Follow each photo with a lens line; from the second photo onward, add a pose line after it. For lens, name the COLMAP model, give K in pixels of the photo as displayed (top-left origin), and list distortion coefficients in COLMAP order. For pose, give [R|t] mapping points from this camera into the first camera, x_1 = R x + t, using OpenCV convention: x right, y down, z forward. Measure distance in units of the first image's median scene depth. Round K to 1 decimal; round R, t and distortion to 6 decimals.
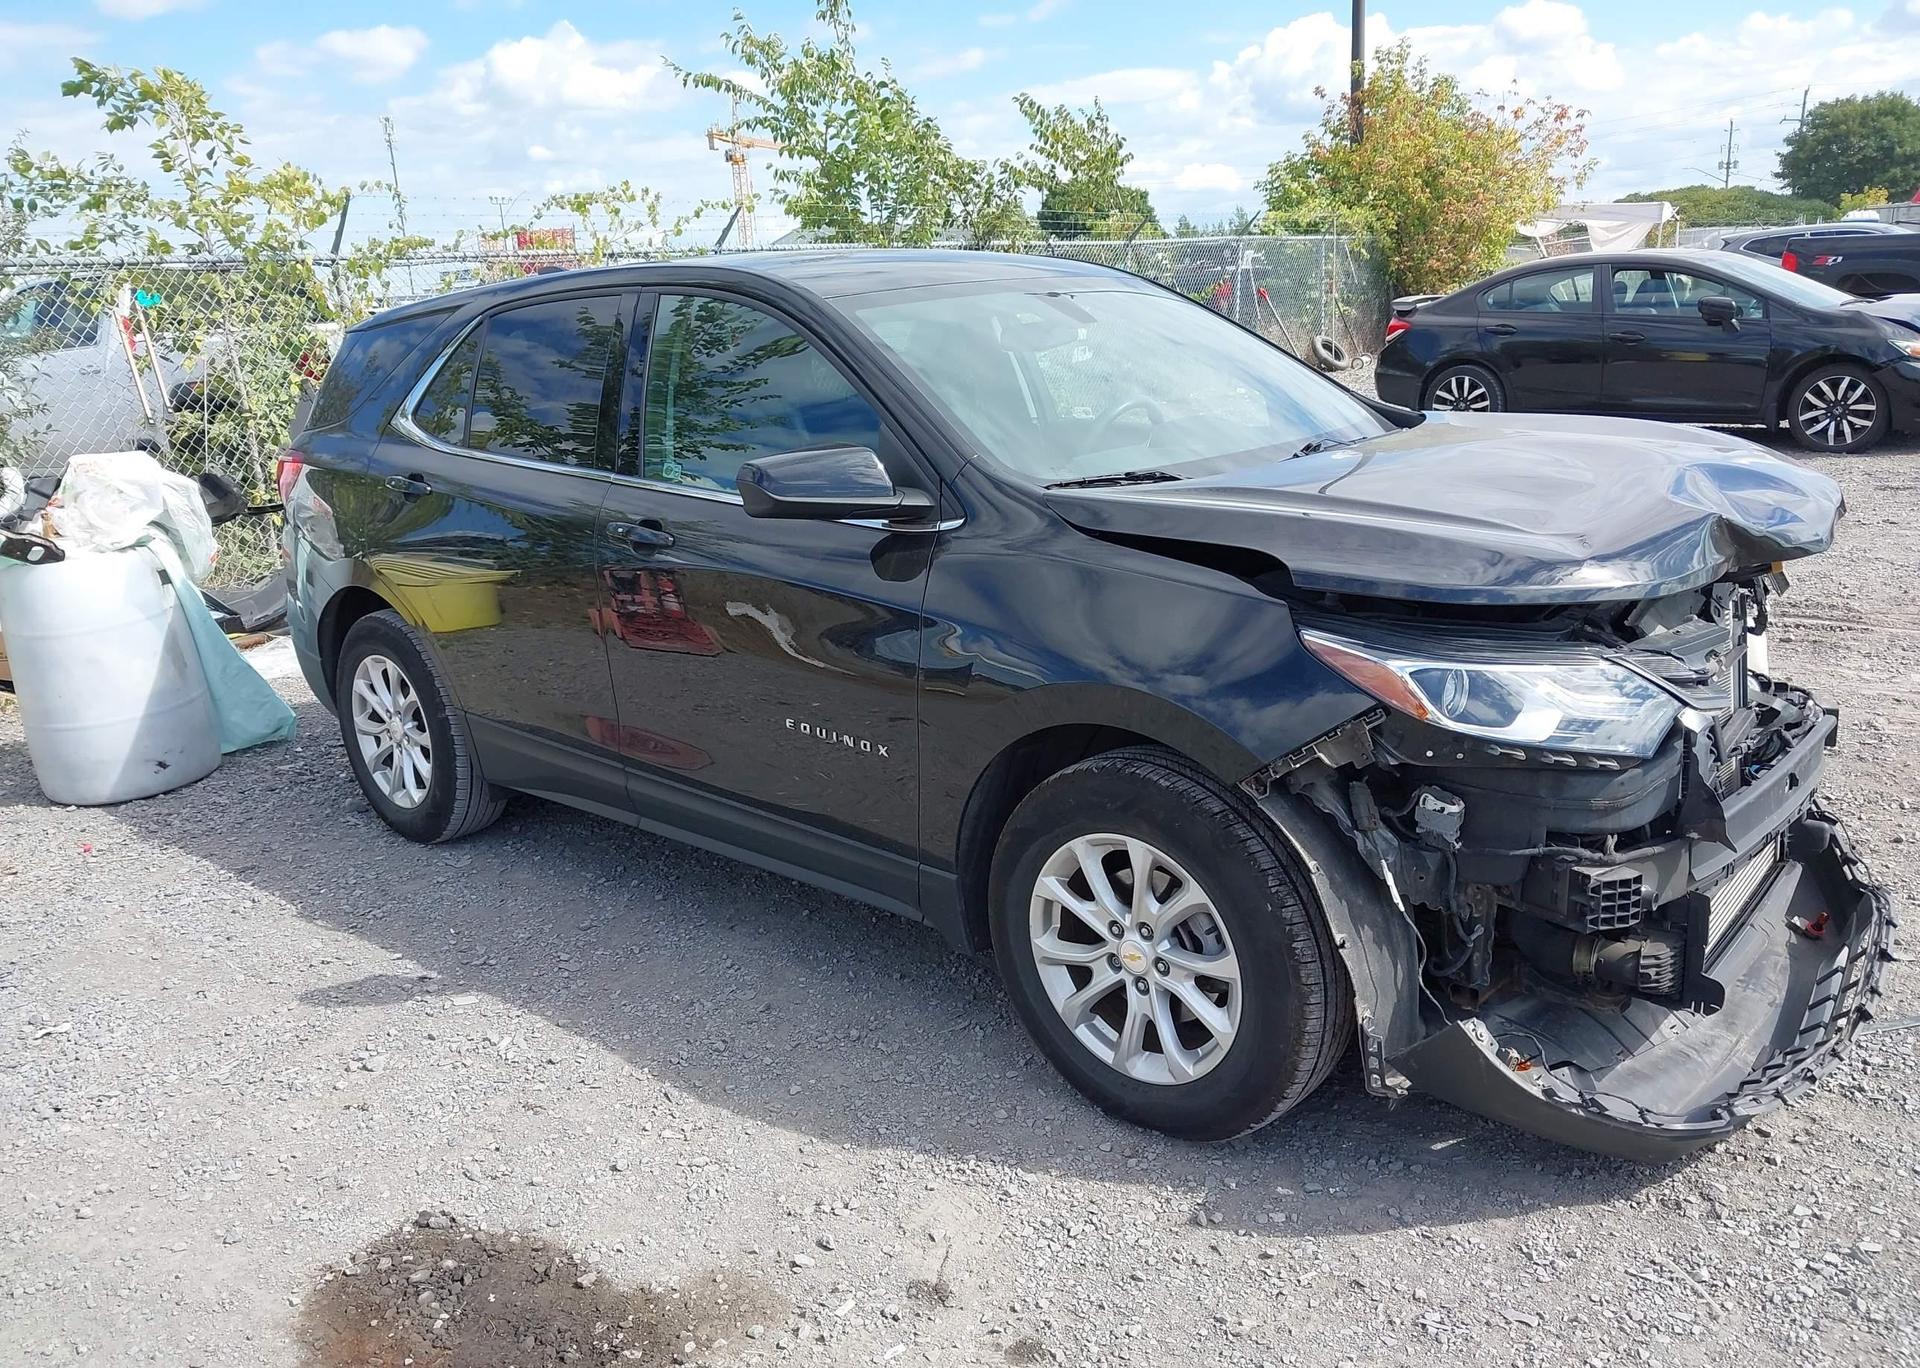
lens RADIAL K [[1541.7, 0, 953.7], [0, 1541.7, 691.6], [0, 0, 1]] dist [-0.007822, 0.010952]
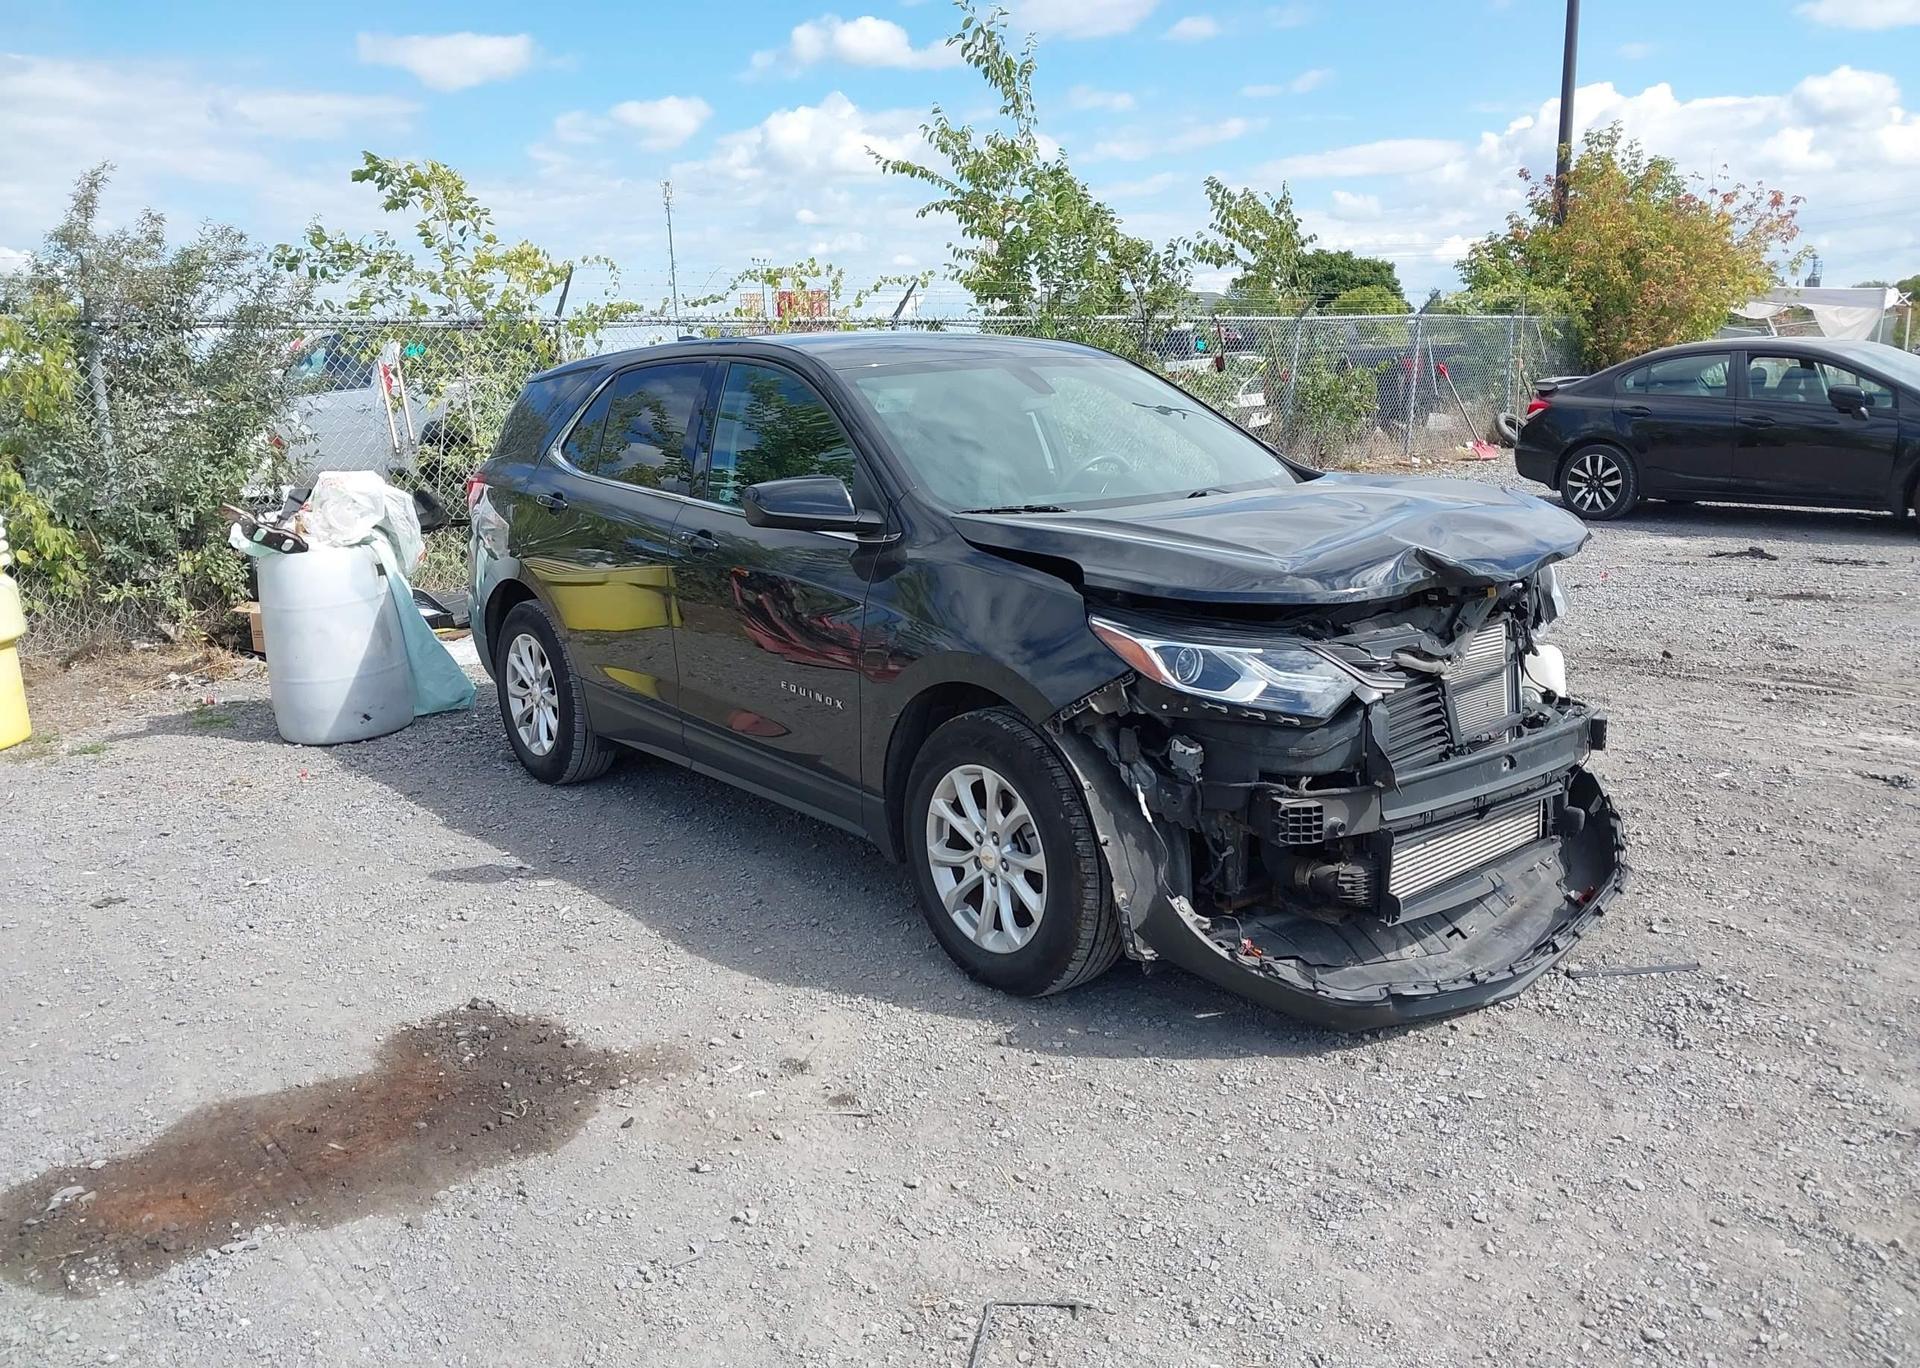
lens RADIAL K [[1541.7, 0, 948.8], [0, 1541.7, 680.4], [0, 0, 1]] dist [-0.007822, 0.010952]
pose [[0.987120, 0.056902, -0.149519, 0.161214], [-0.063680, 0.997130, -0.040939, 0.043218], [0.146760, 0.049933, 0.987911, -0.202469]]
